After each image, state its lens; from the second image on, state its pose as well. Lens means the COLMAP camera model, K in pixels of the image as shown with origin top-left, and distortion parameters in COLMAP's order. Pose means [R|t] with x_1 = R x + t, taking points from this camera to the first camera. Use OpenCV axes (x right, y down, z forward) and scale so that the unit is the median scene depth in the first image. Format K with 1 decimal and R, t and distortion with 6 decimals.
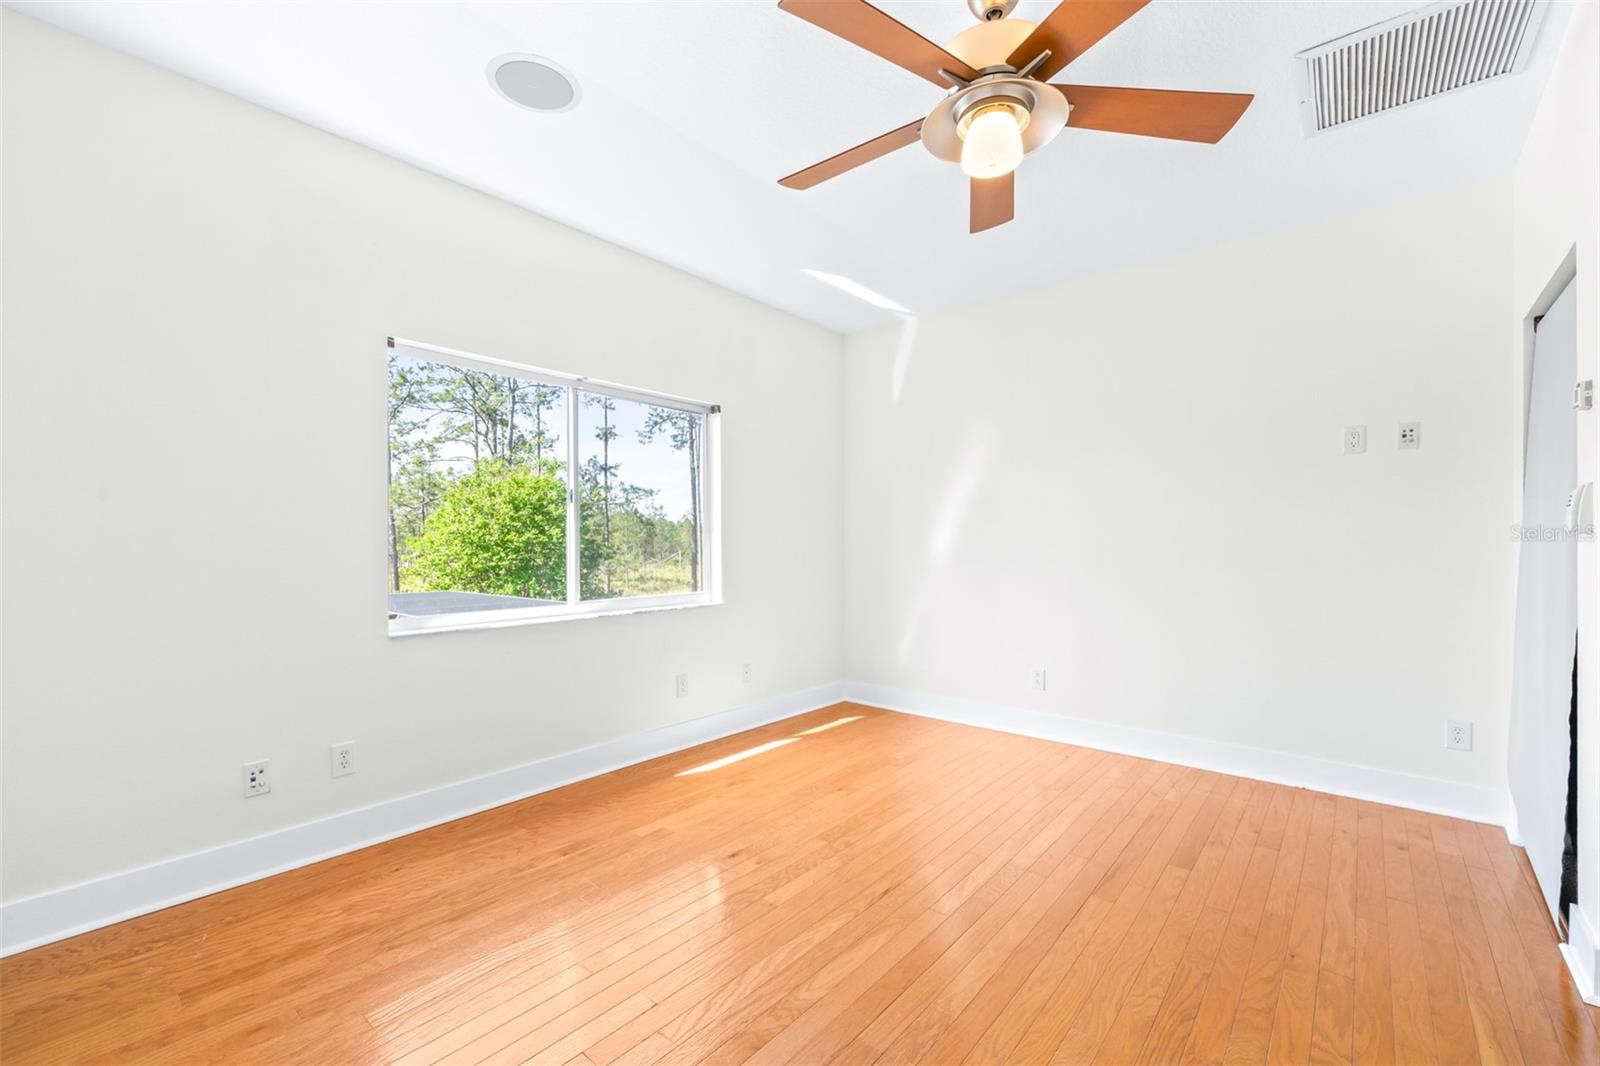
lens RADIAL K [[680.2, 0, 805.7], [0, 680.2, 538.2], [0, 0, 1]] dist [0.002726, 0.000380]
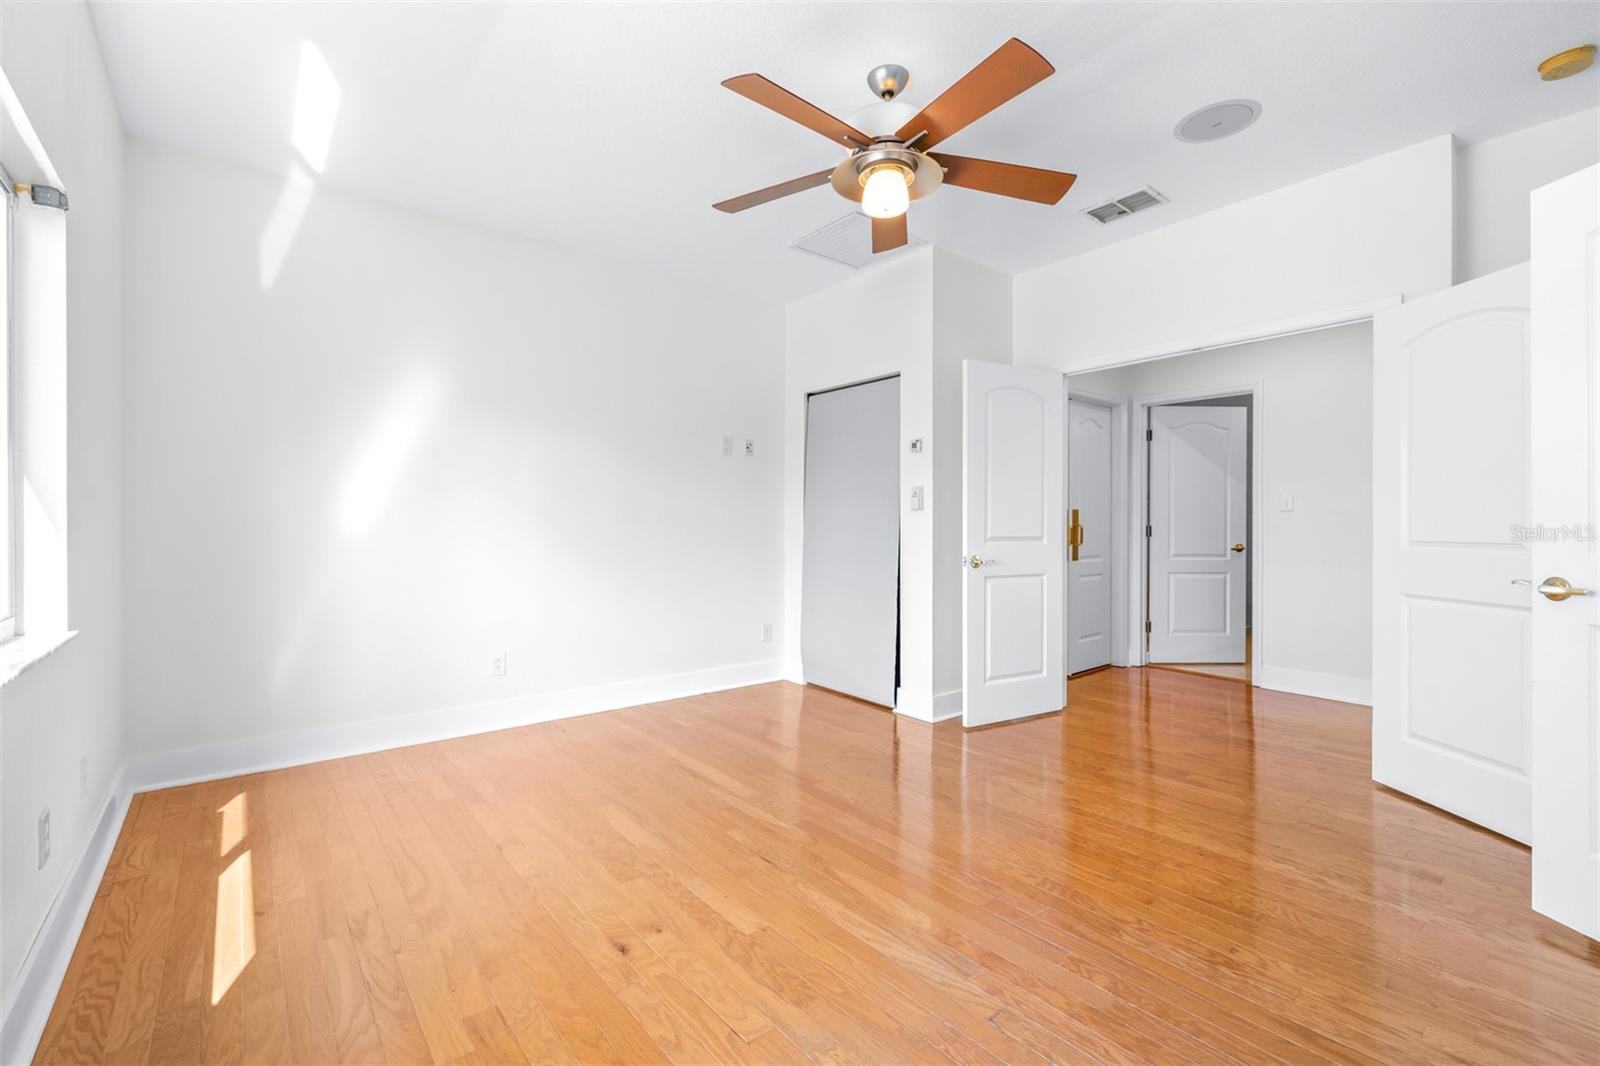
lens RADIAL K [[680.2, 0, 807.7], [0, 680.2, 530.7], [0, 0, 1]] dist [0.002726, 0.000380]
pose [[0.188322, -0.007570, 0.982078, -0.687916], [-0.005877, 0.999944, 0.008834, 0.027983], [-0.982090, -0.007436, 0.188267, 0.628466]]
